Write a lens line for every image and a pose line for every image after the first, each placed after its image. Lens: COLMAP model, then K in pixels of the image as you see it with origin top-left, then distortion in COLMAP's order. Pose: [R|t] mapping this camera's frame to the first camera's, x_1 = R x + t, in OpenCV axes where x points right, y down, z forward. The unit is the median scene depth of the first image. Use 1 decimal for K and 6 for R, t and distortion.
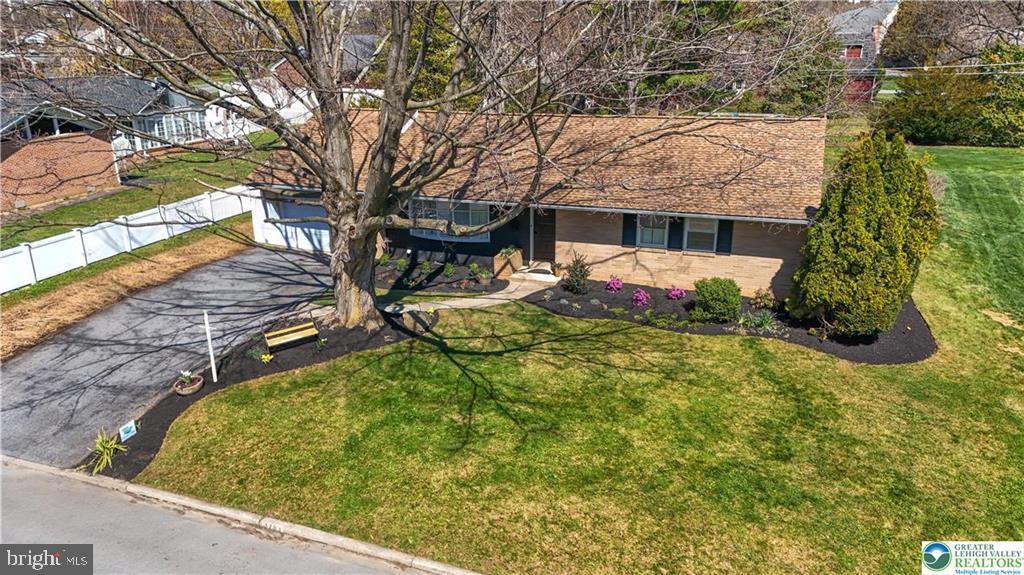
lens RADIAL K [[750.3, 0, 515.5], [0, 750.3, 288.5], [0, 0, 1]] dist [0.036327, -0.002006]
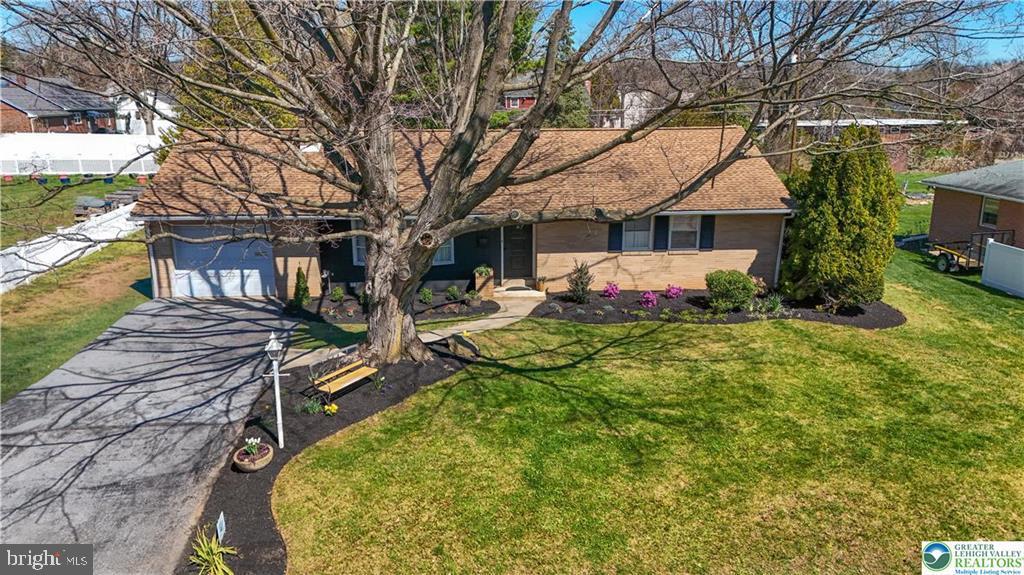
lens RADIAL K [[750.3, 0, 515.5], [0, 750.3, 288.5], [0, 0, 1]] dist [0.036327, -0.002006]
pose [[0.909368, -0.092522, 0.405573, -0.388963], [0.123229, 0.991107, -0.050205, 0.026492], [-0.397321, 0.095634, 0.912683, 0.167810]]
